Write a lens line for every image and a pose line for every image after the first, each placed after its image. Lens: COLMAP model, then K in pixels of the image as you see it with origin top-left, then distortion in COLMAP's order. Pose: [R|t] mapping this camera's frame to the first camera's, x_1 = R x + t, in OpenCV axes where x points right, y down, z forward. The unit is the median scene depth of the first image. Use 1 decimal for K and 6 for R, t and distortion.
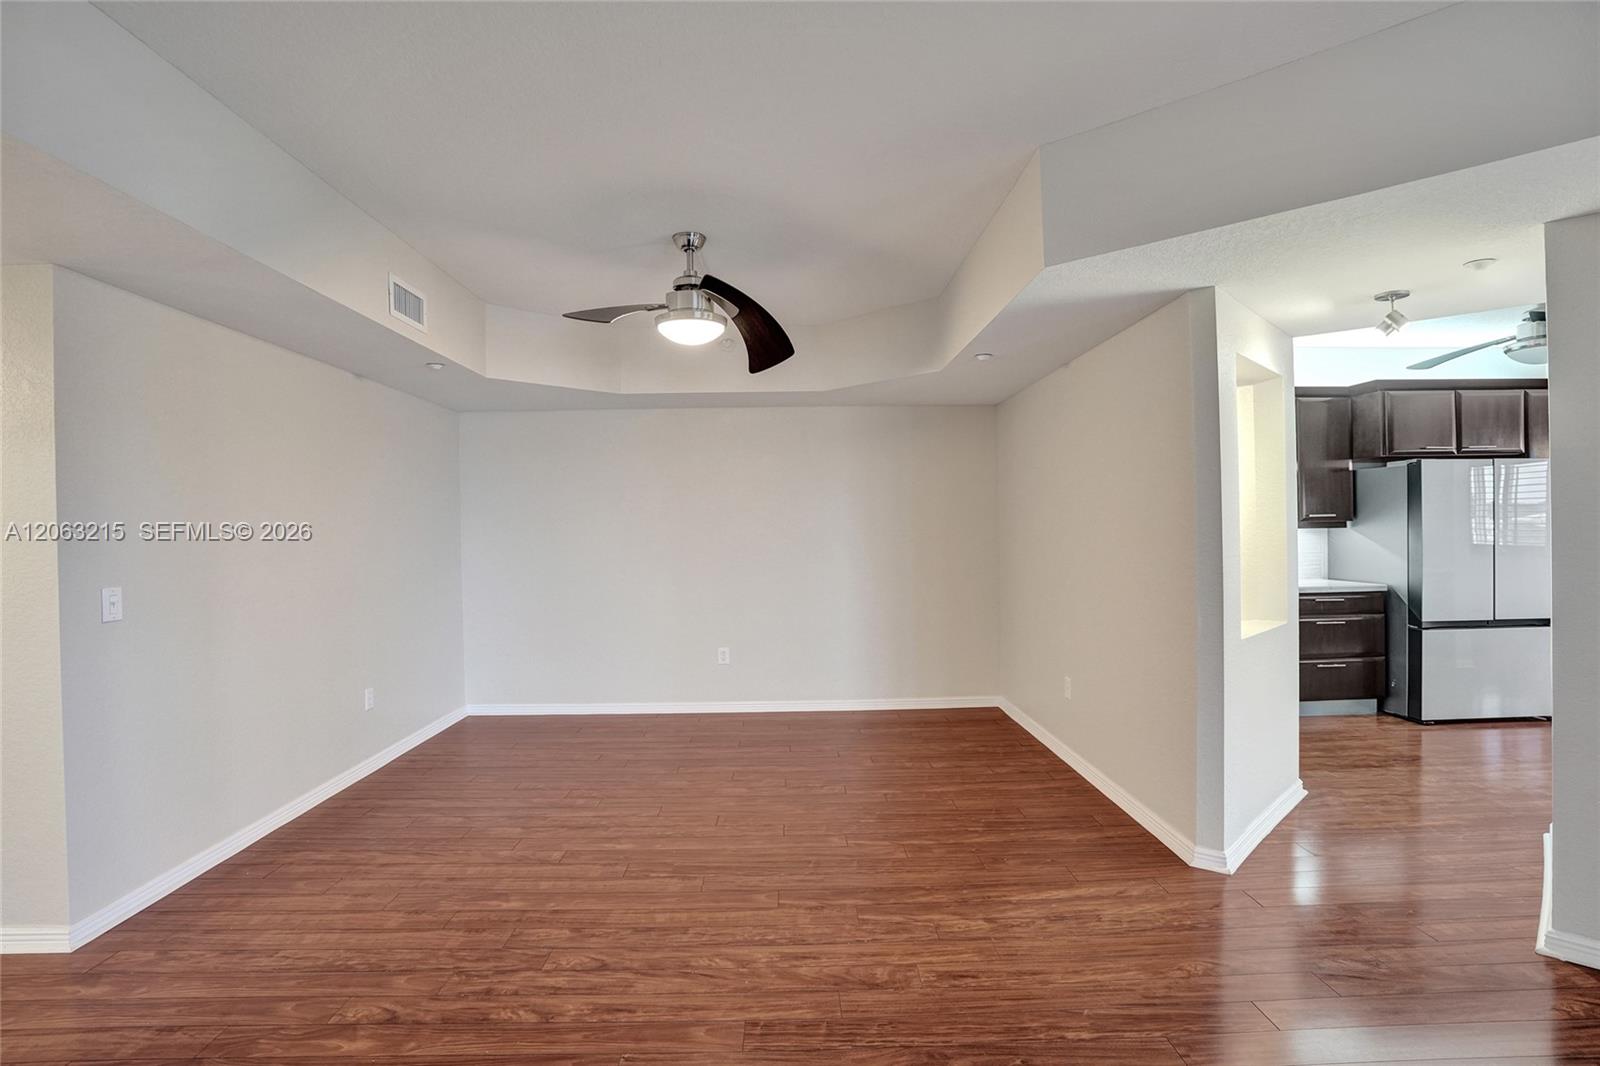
lens RADIAL K [[856.6, 0, 744.8], [0, 856.6, 509.8], [0, 0, 1]] dist [-0.032692, 0.016841]
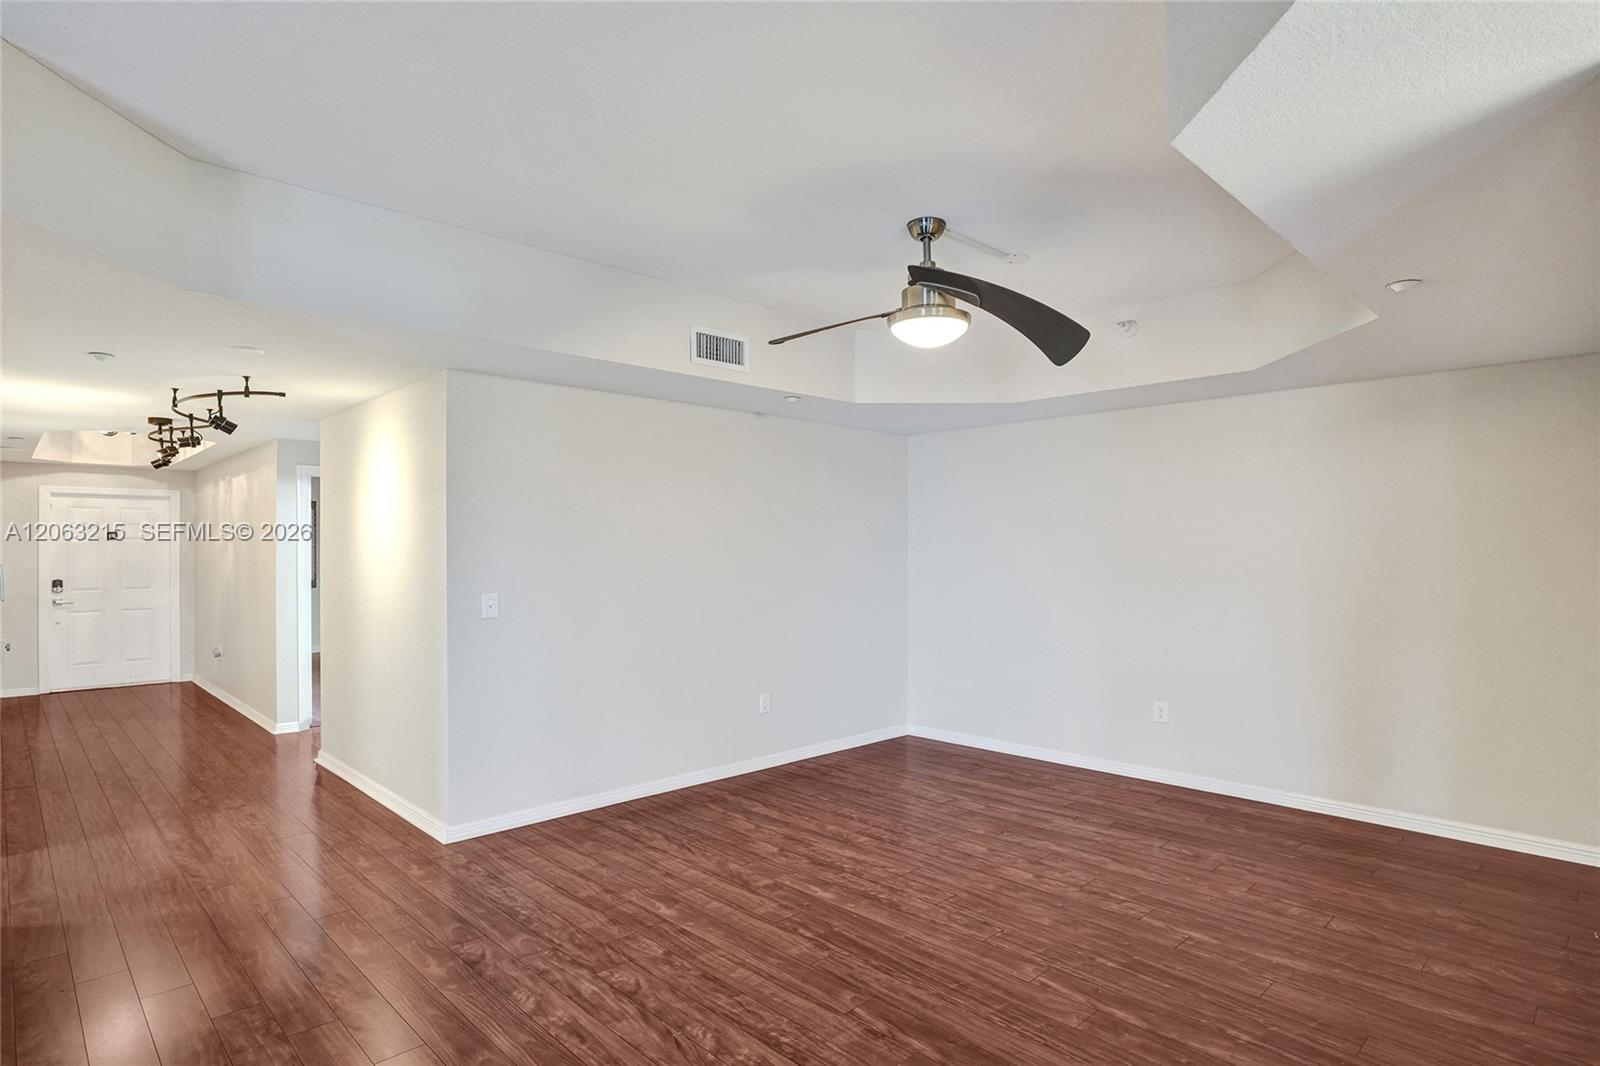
lens RADIAL K [[856.6, 0, 789.7], [0, 856.6, 529.7], [0, 0, 1]] dist [-0.032692, 0.016841]
pose [[0.690744, -0.004081, -0.723088, 0.526329], [0.010918, 0.999929, 0.004785, -0.014202], [0.723017, -0.011200, 0.690740, 0.333094]]
